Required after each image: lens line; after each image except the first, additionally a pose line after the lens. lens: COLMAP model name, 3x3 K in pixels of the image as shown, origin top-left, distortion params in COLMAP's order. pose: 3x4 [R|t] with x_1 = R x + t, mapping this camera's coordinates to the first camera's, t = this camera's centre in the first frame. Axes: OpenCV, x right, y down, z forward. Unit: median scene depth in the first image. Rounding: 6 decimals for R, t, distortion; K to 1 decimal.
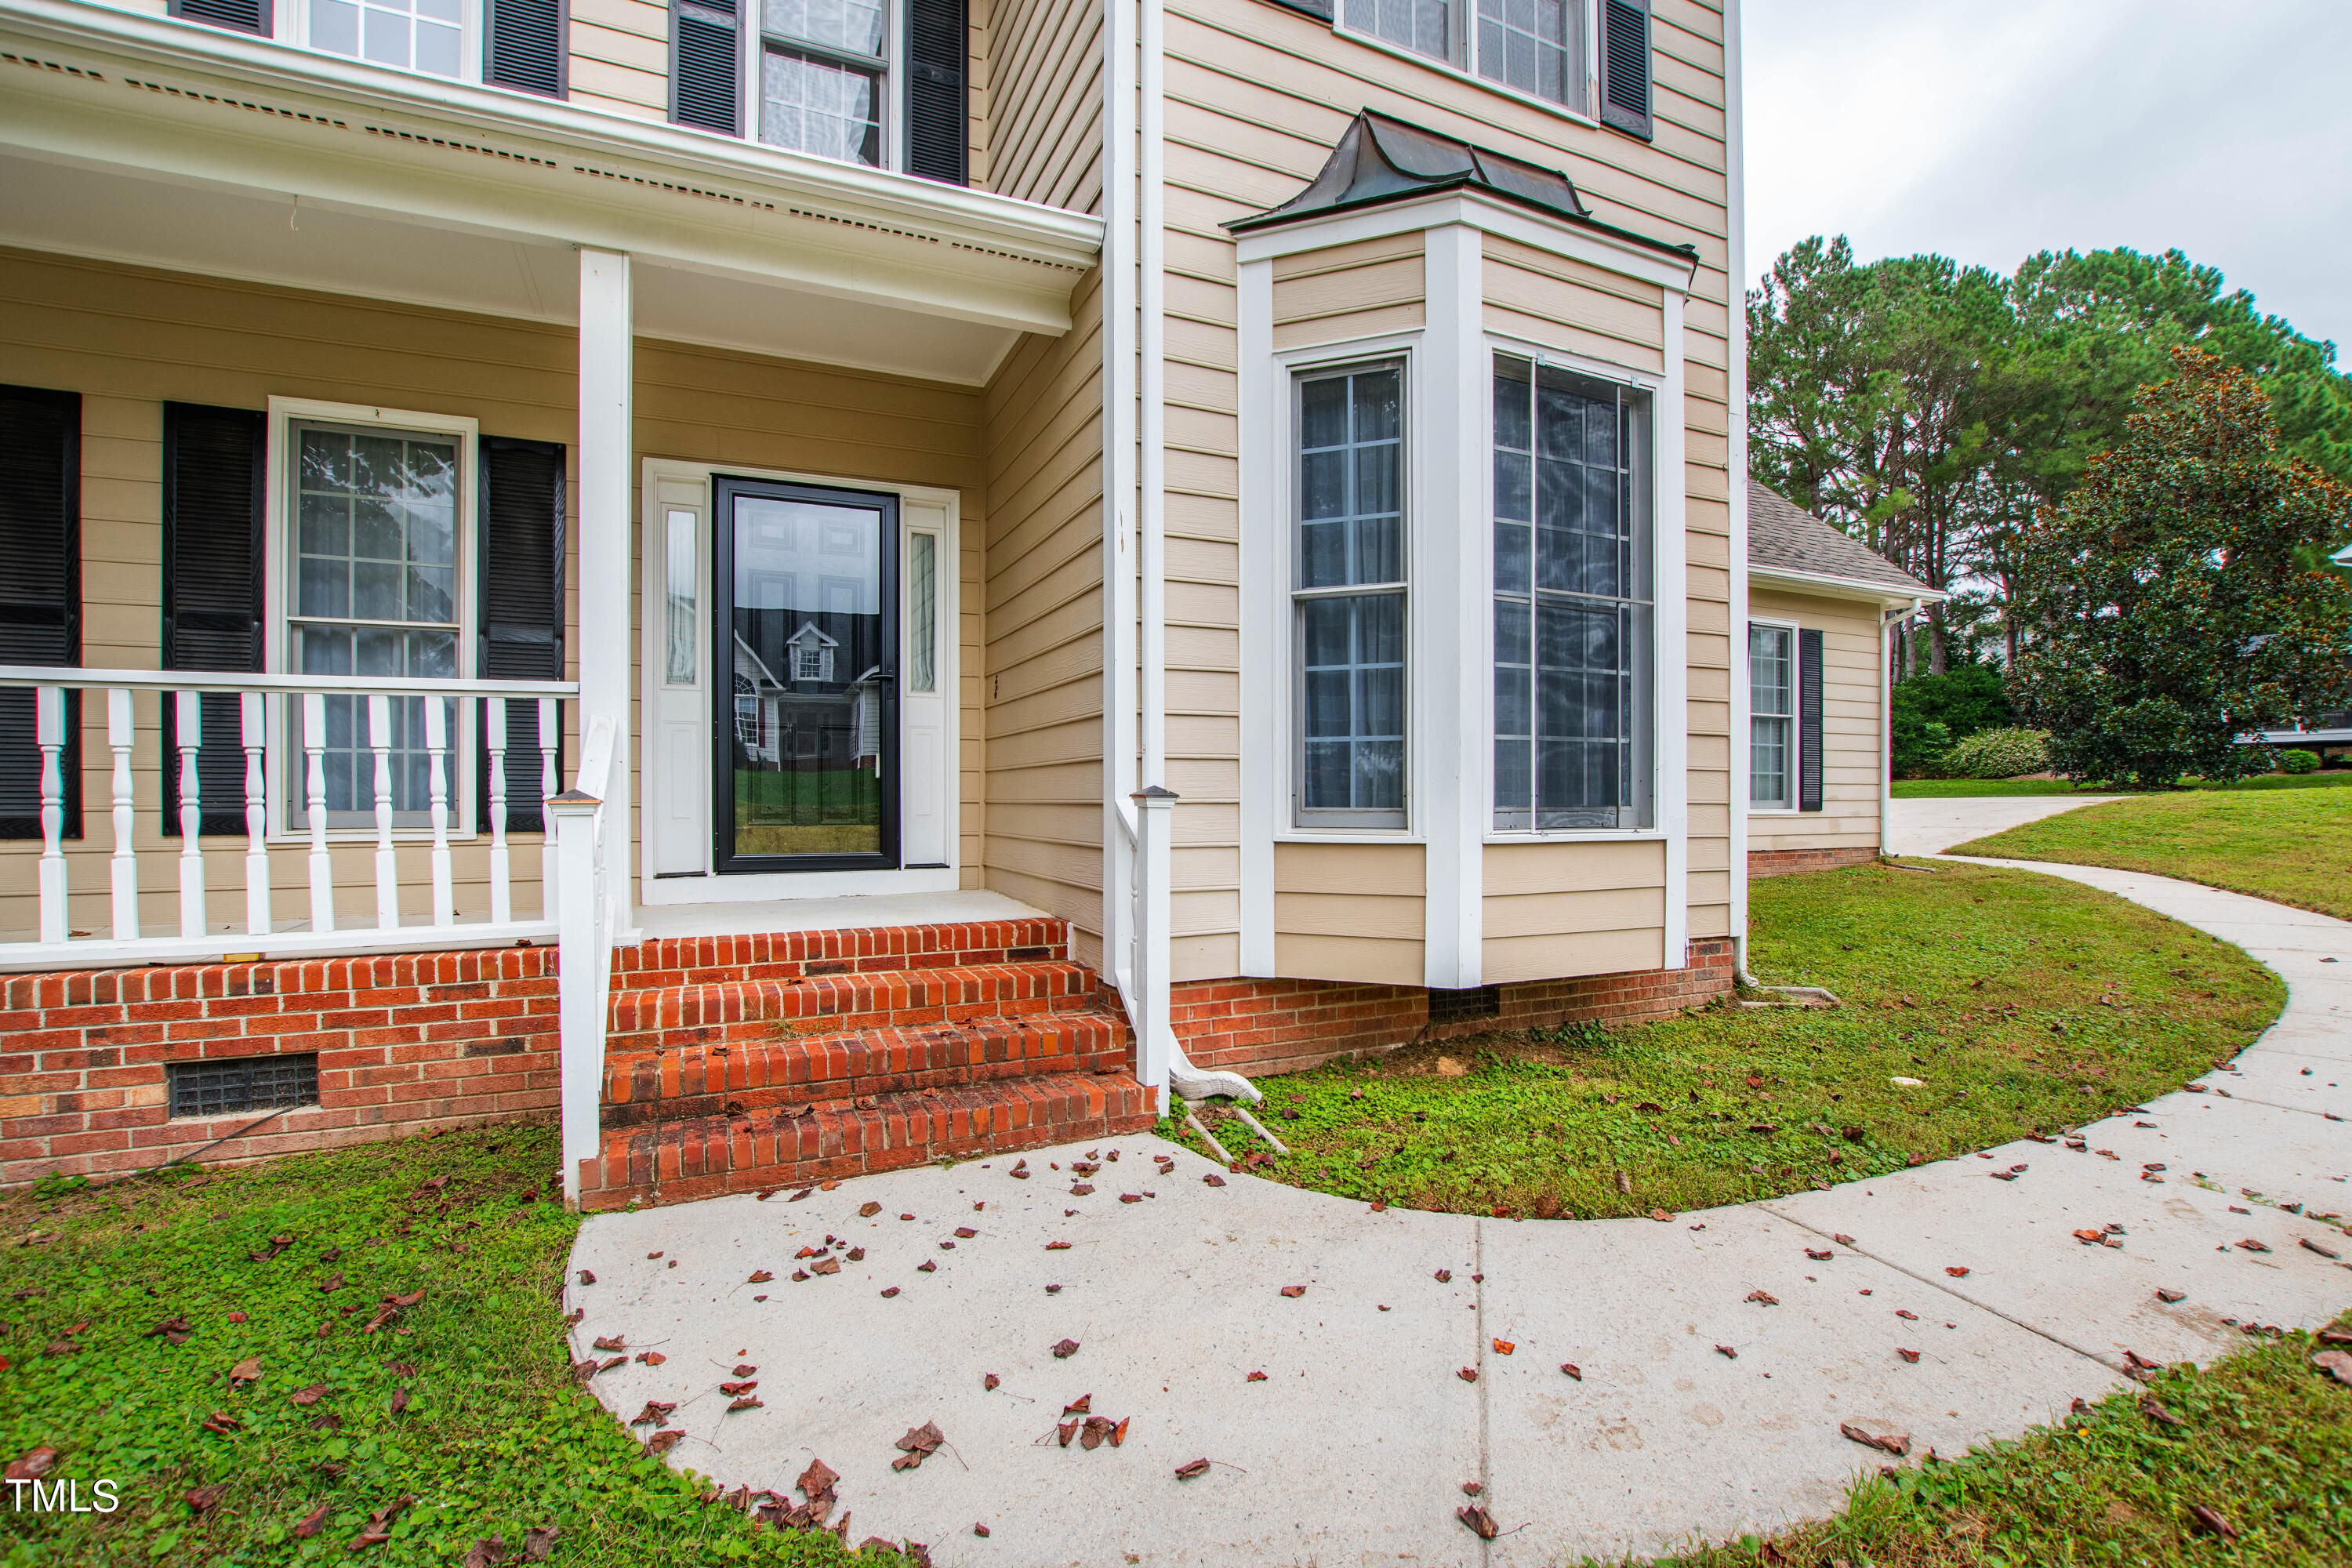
lens RADIAL K [[1036.7, 0, 1184.3], [0, 1036.7, 801.2], [0, 0, 1]] dist [0.005540, -0.003573]
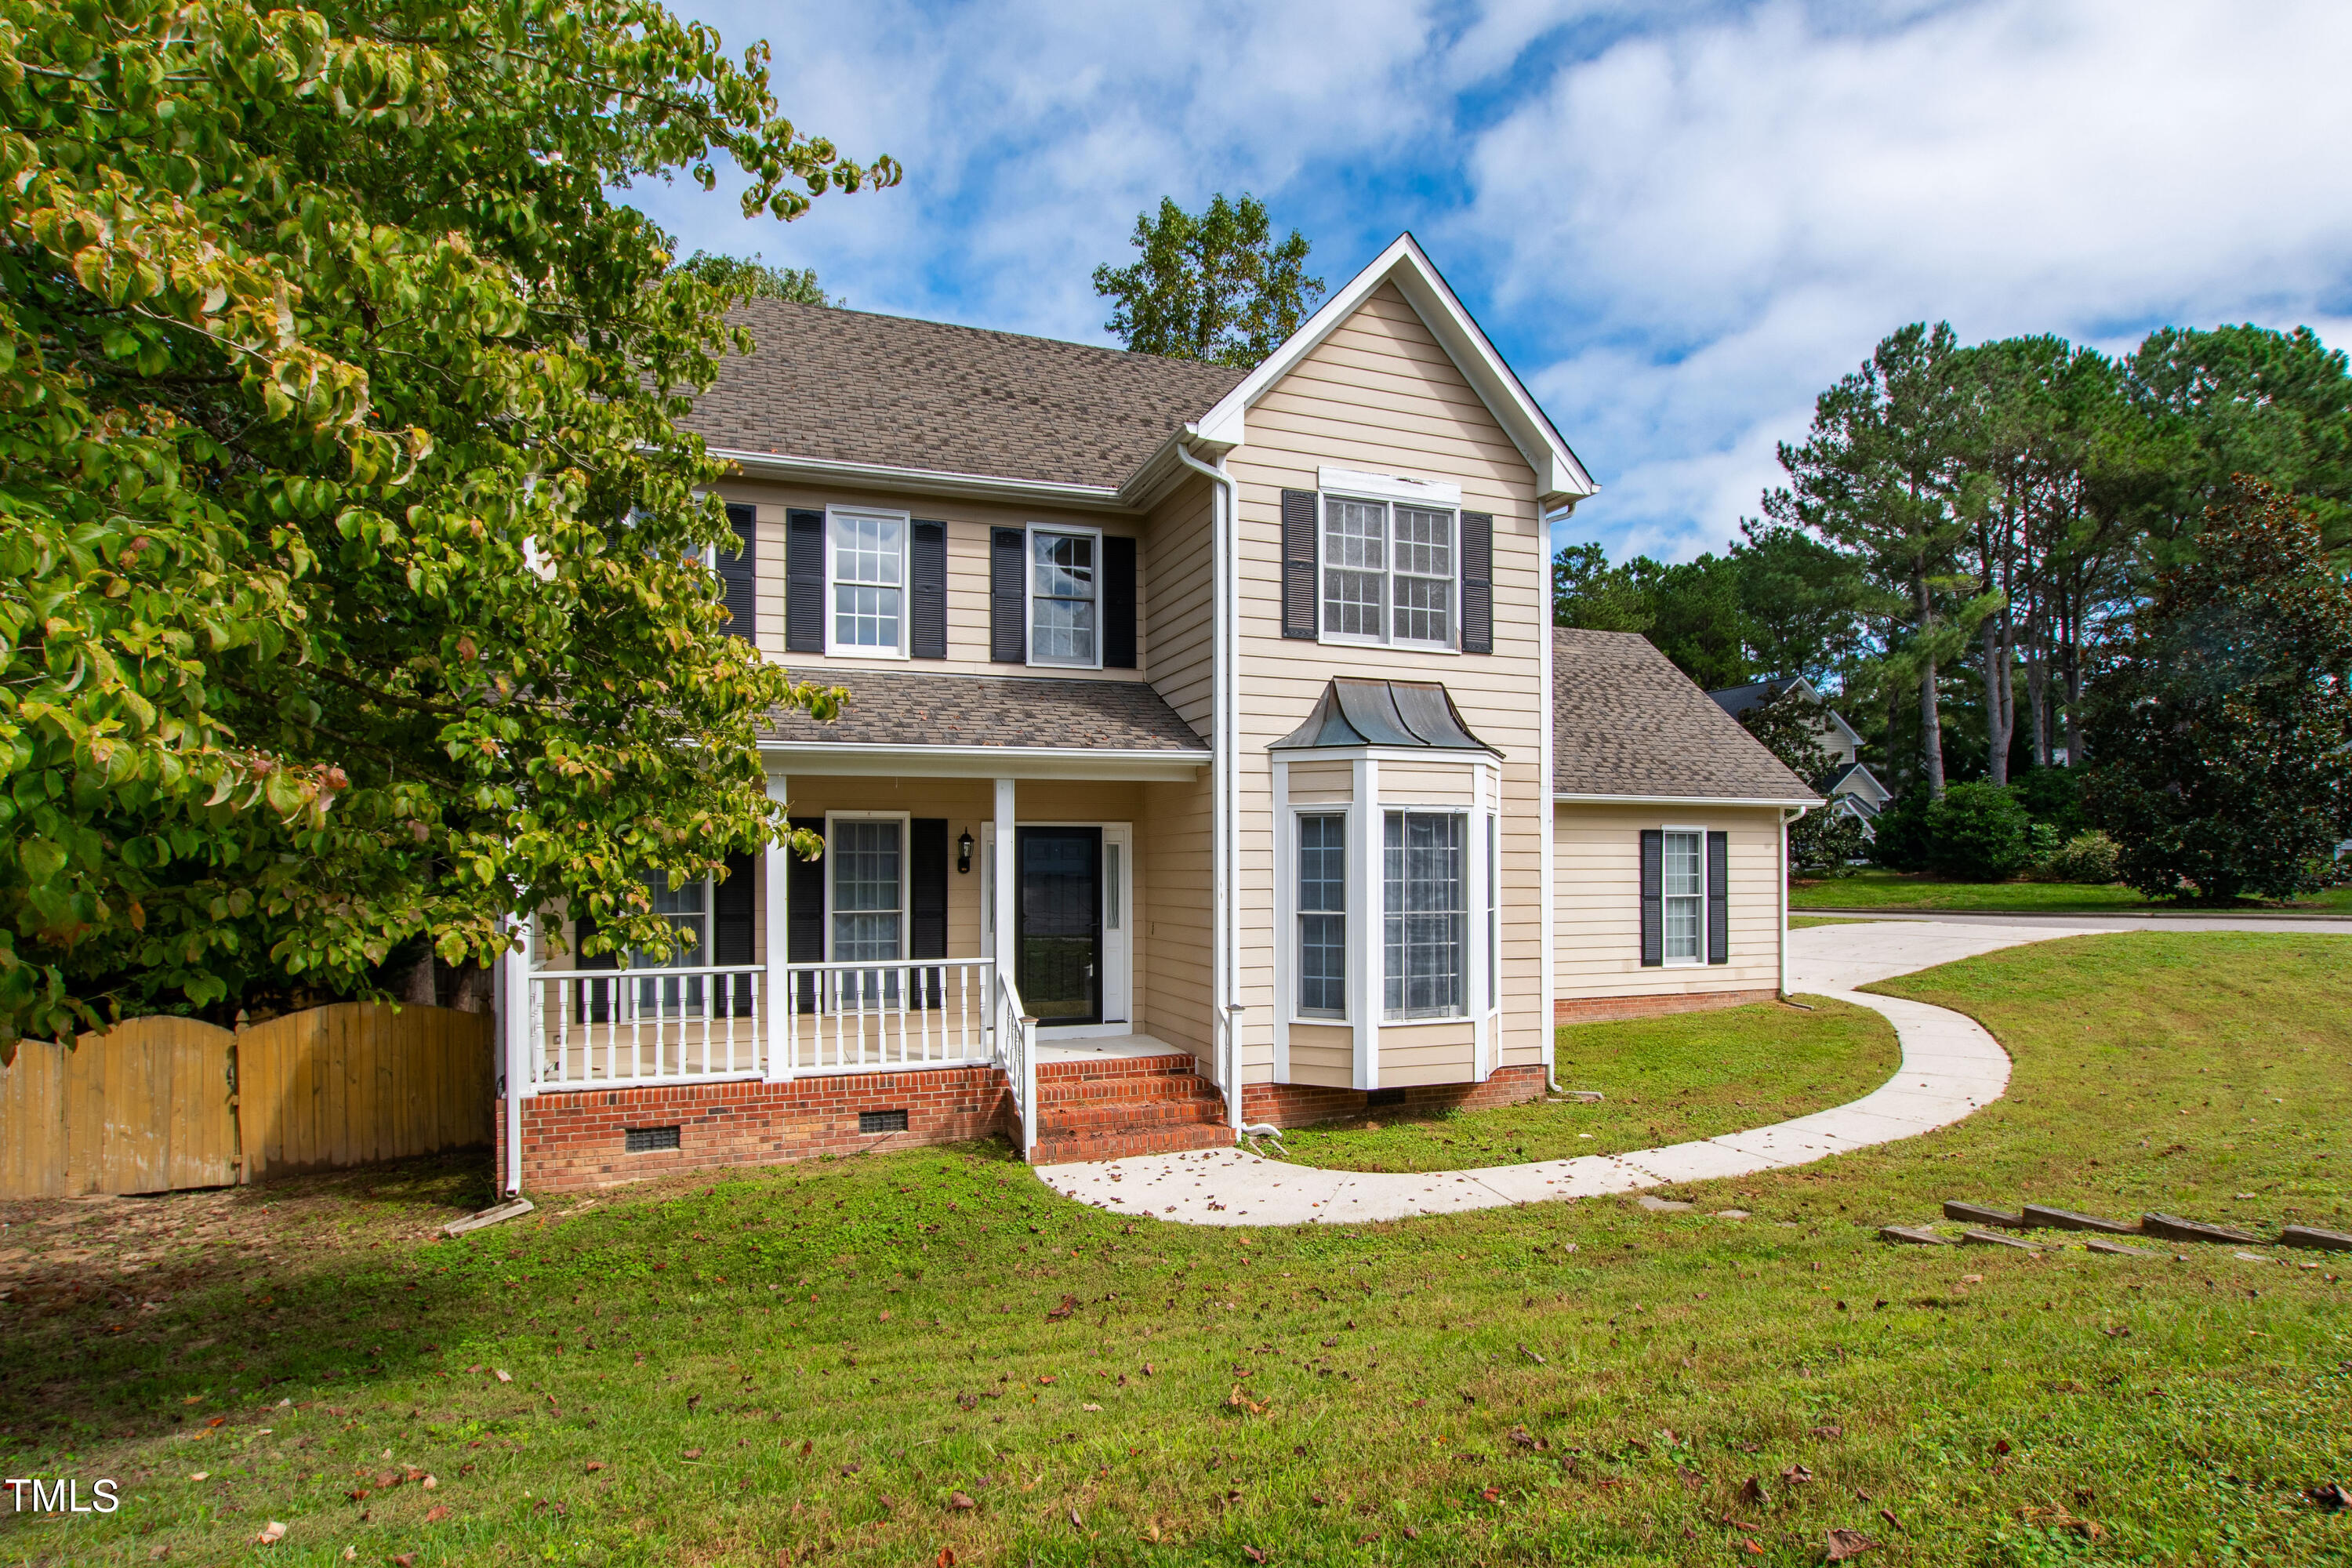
lens RADIAL K [[1127.1, 0, 1196.8], [0, 1127.1, 875.8], [0, 0, 1]] dist [0.007673, -0.004242]
pose [[0.997911, -0.000776, -0.064595, 0.046101], [0.000237, 0.999965, -0.008351, -0.256153], [0.064599, 0.008318, 0.997877, -1.431638]]
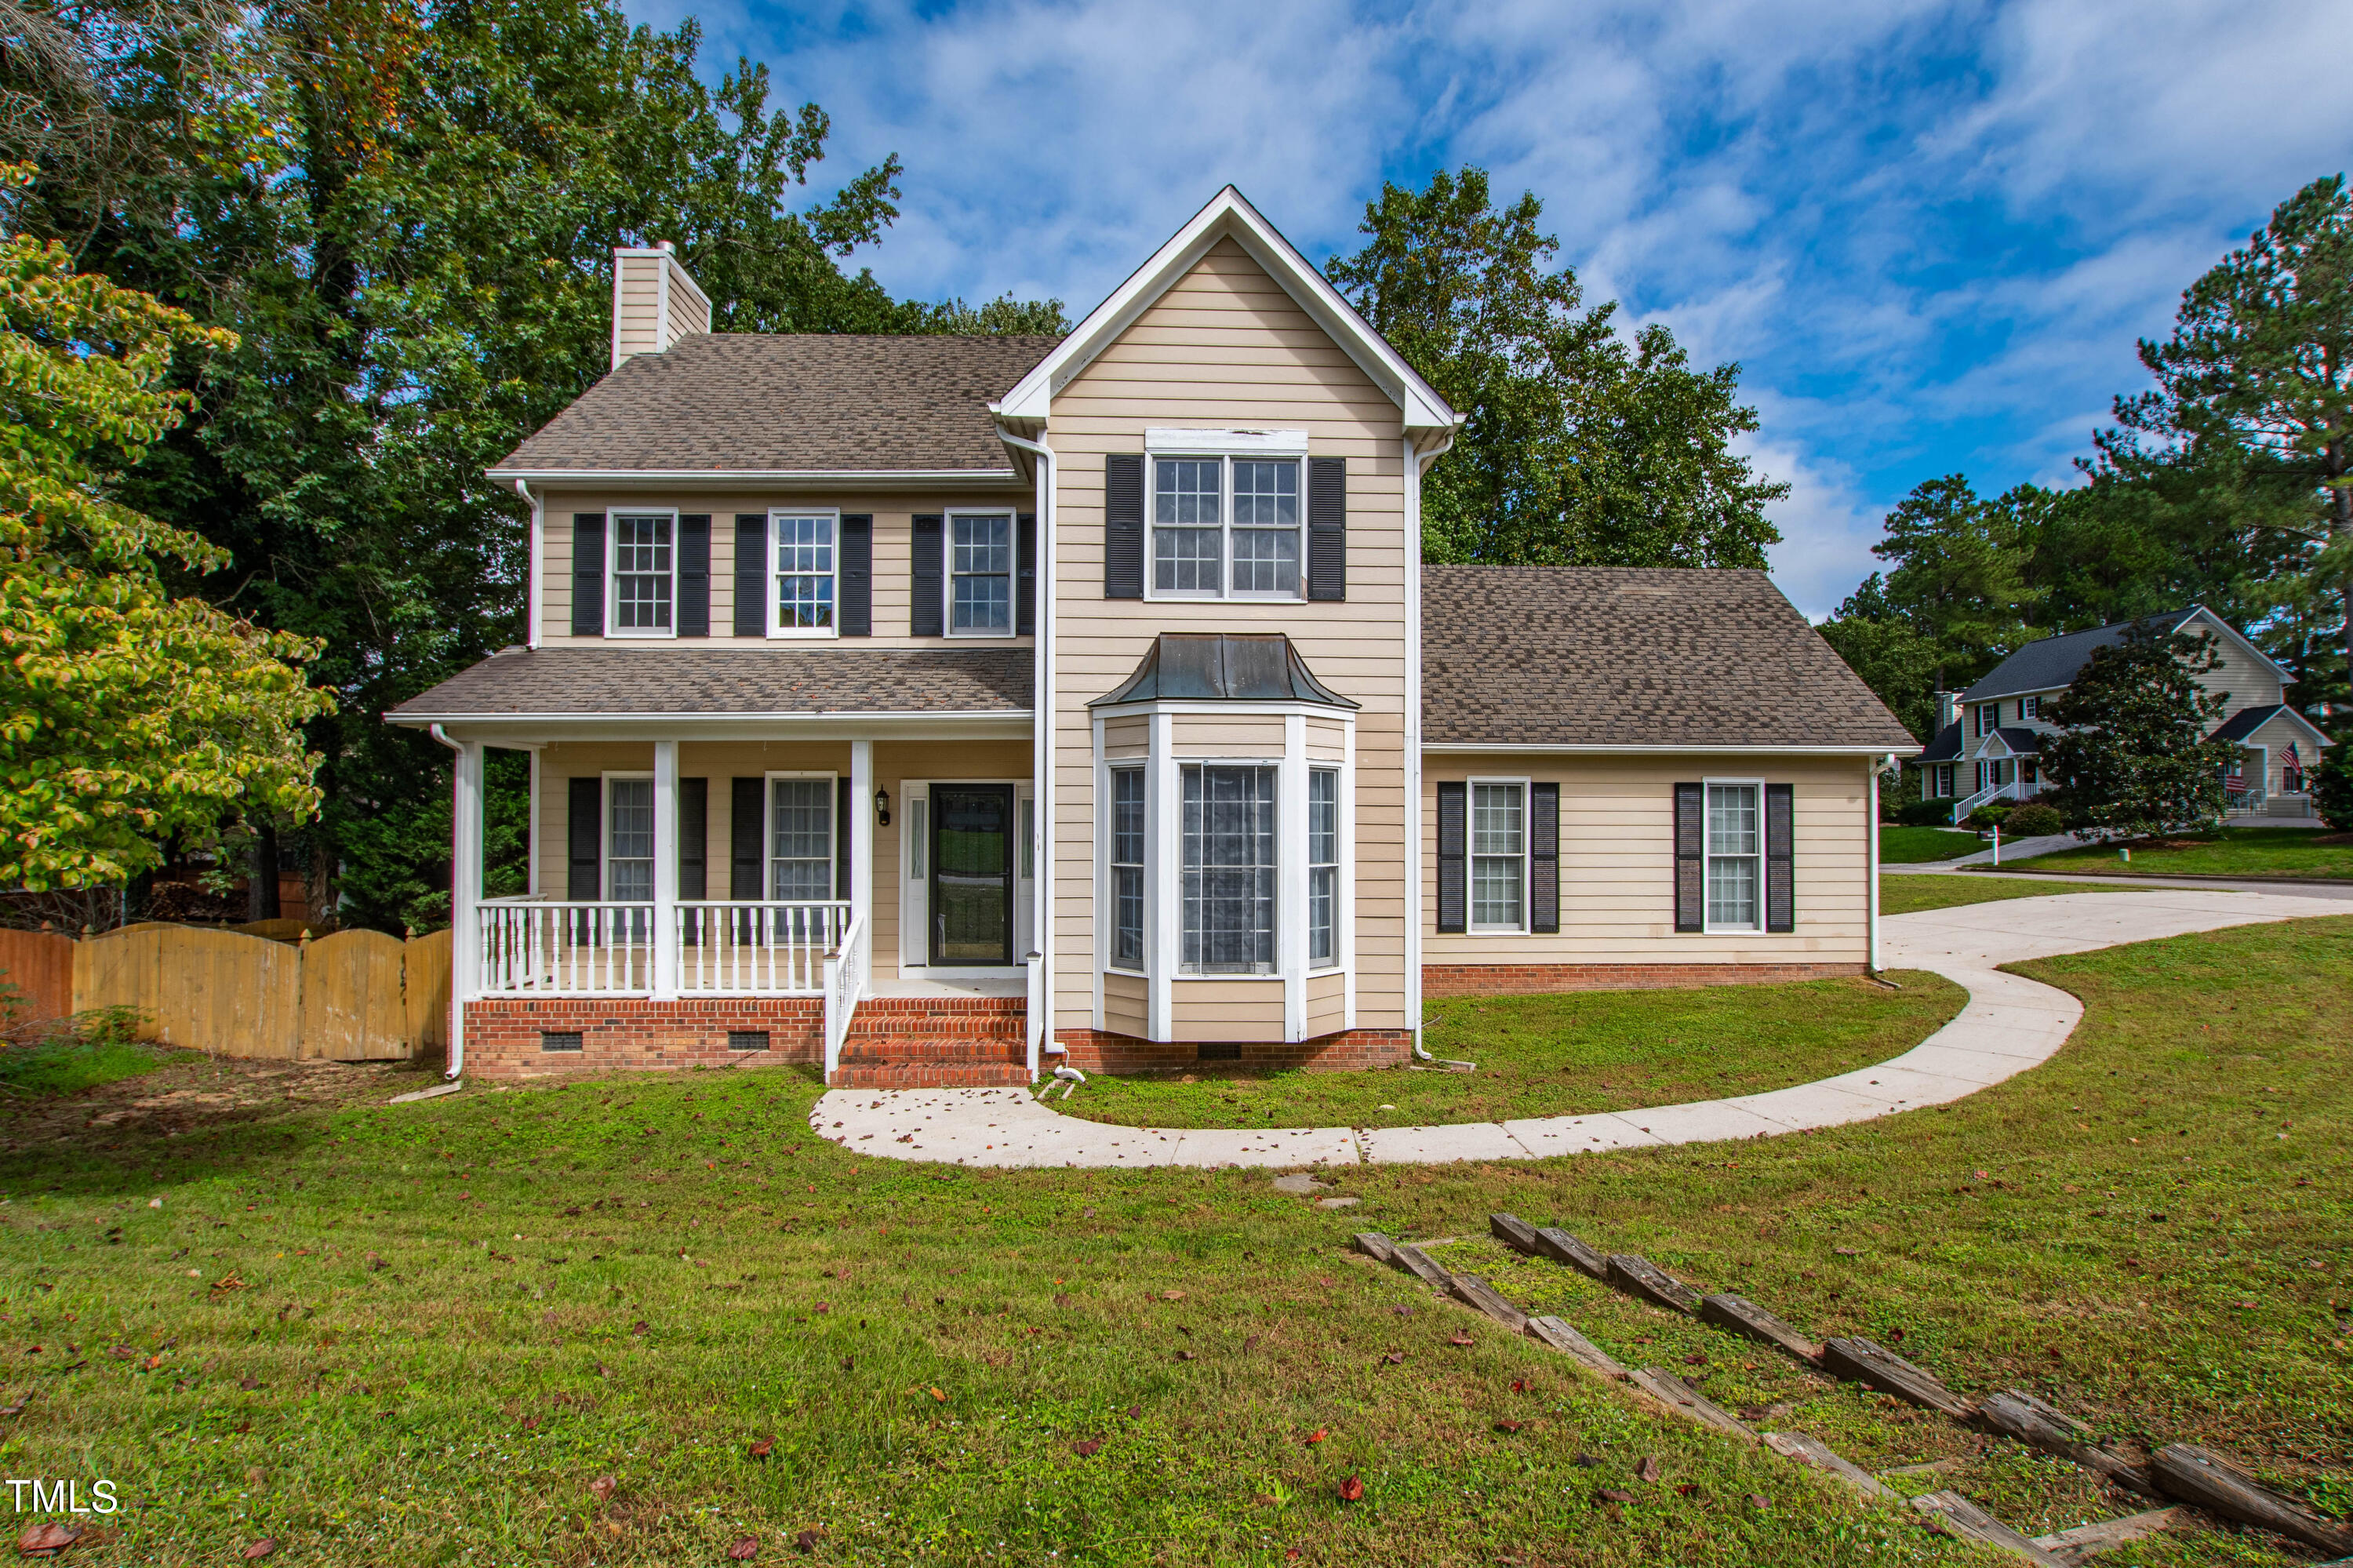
lens RADIAL K [[1037.2, 0, 1186.5], [0, 1037.2, 823.8], [0, 0, 1]] dist [0.005540, -0.003573]
pose [[0.930786, 0.002529, -0.365555, 1.094349], [-0.008757, 0.999843, -0.015379, -0.253371], [0.365459, 0.017516, 0.930663, -1.071152]]
